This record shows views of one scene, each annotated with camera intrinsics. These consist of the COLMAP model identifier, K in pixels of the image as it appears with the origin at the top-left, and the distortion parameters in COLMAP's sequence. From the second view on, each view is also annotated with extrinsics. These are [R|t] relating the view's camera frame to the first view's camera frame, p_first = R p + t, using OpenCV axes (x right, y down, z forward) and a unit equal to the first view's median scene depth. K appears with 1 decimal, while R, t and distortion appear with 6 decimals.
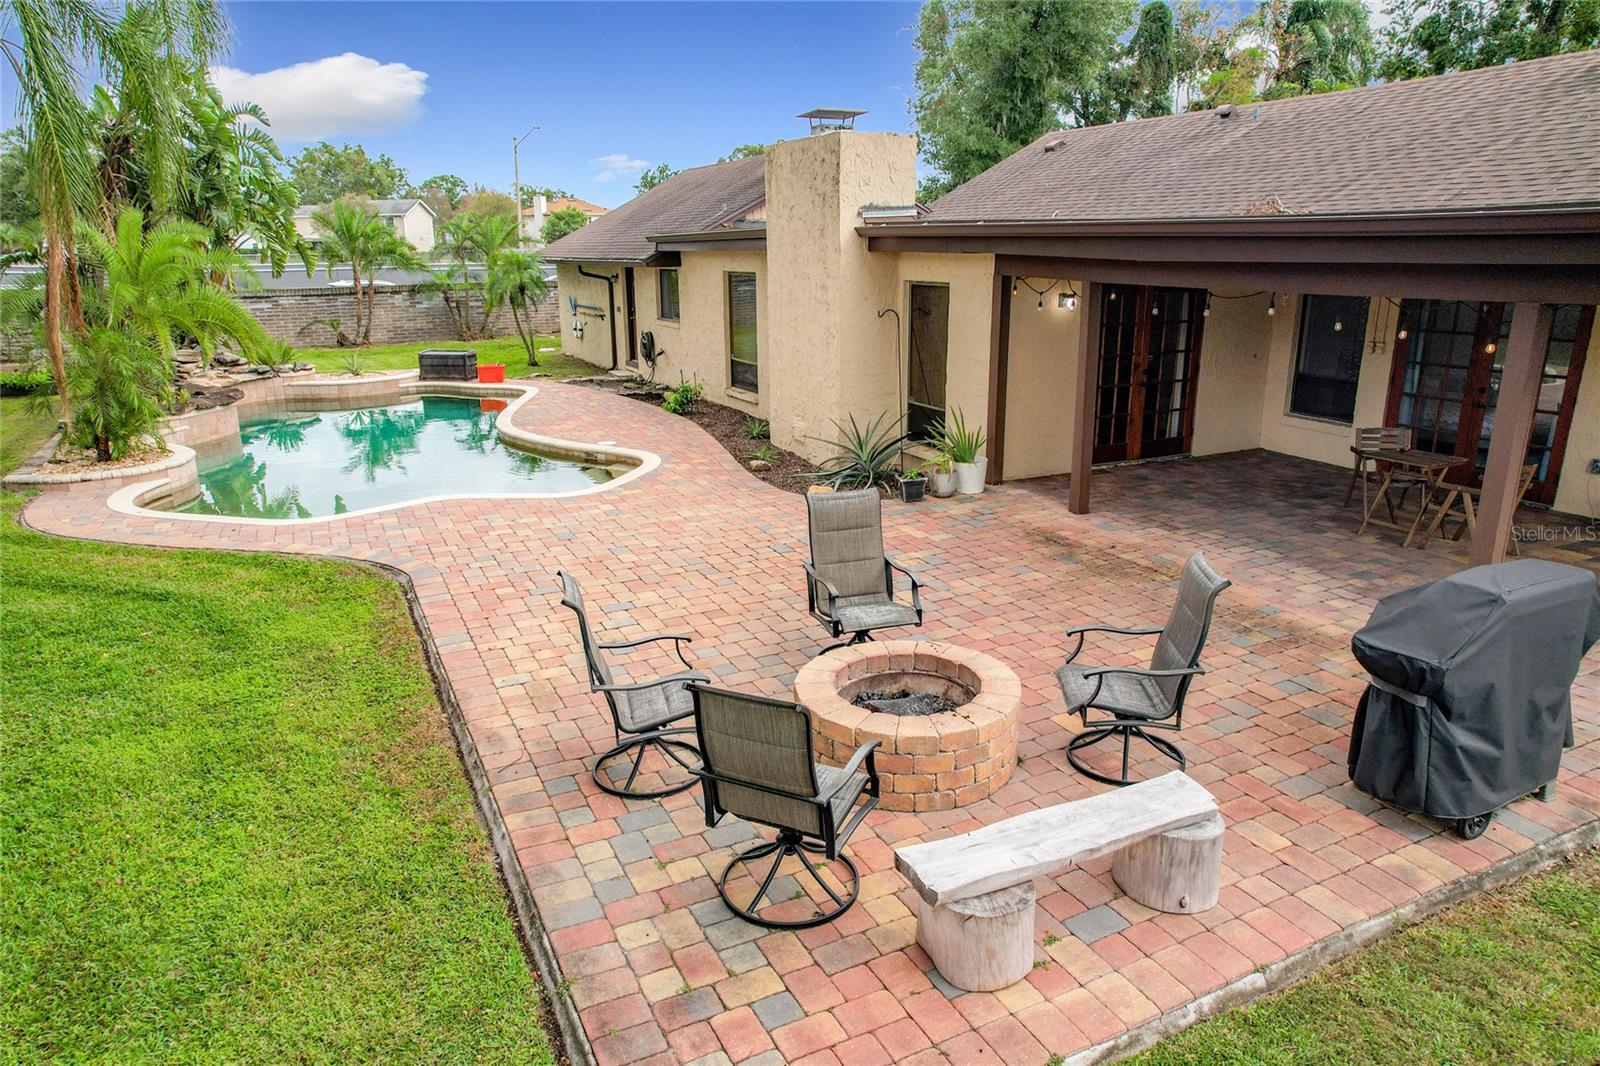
lens RADIAL K [[1034.7, 0, 800.0], [0, 1034.7, 533.0], [0, 0, 1]] dist [-0.069177, 0.078209]
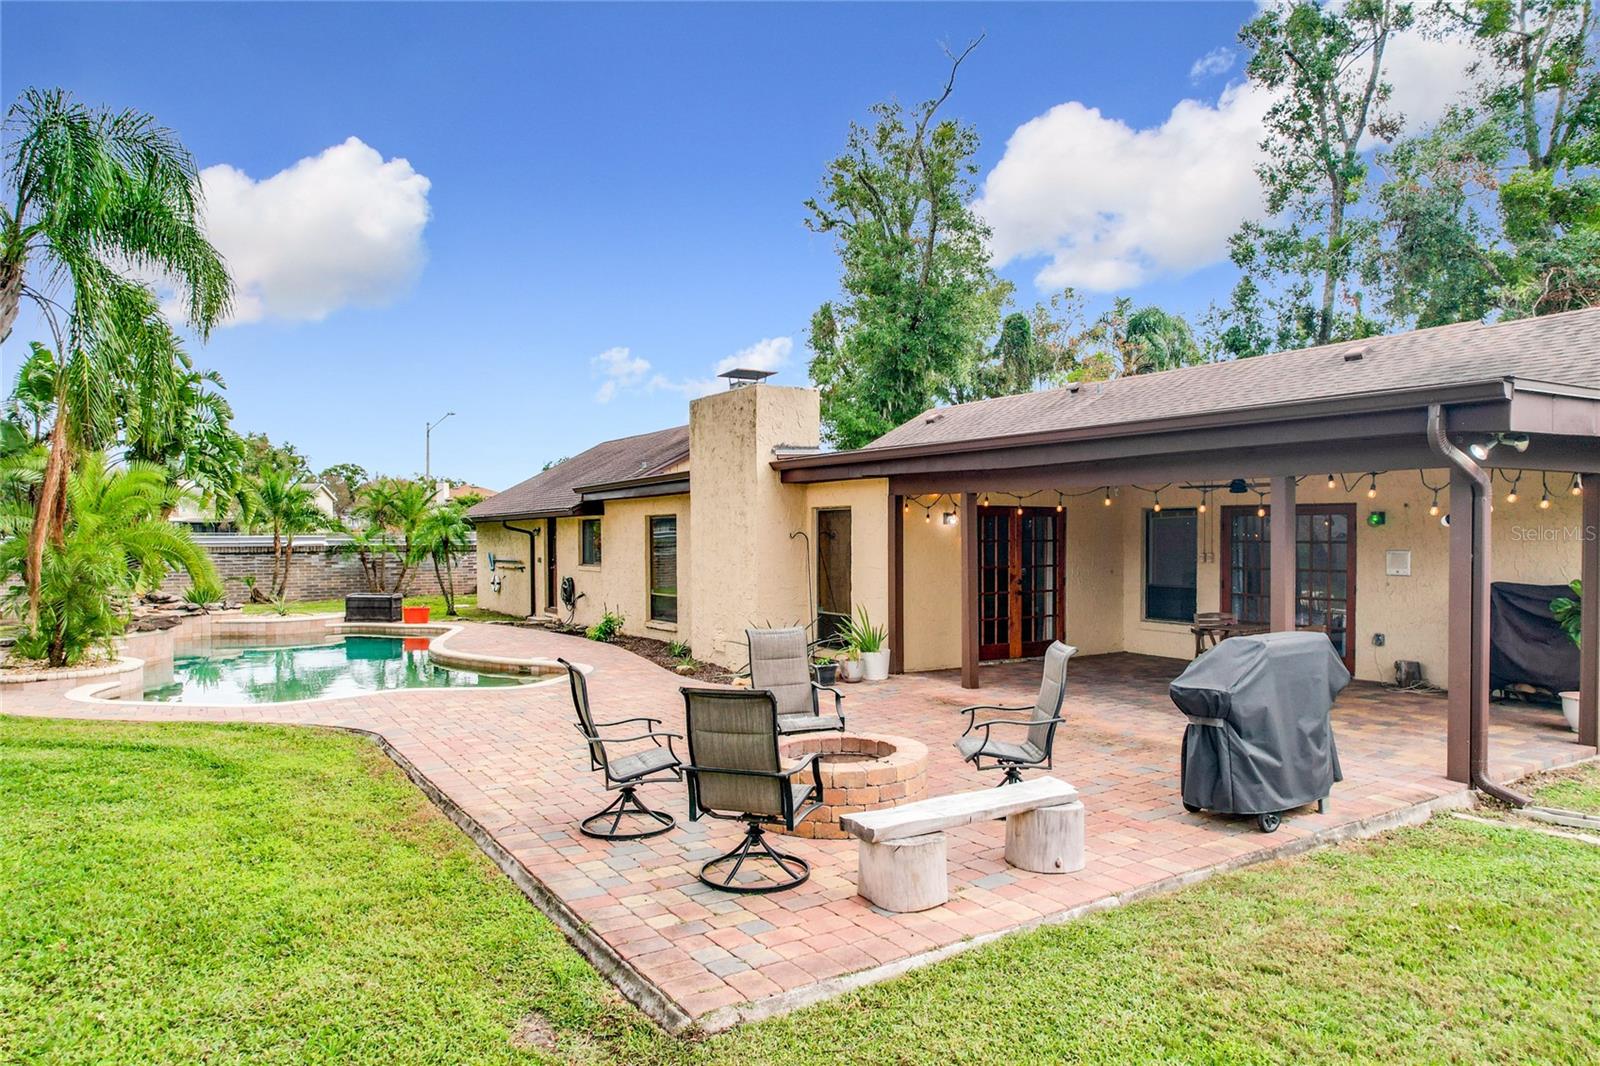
lens RADIAL K [[1025.9, 0, 800.0], [0, 1025.9, 533.0], [0, 0, 1]] dist [-0.069034, 0.062747]
pose [[0.995179, 0.003735, 0.098004, -0.025743], [0.022365, 0.964305, -0.263848, 0.088771], [-0.095492, 0.264768, 0.959572, -0.102026]]
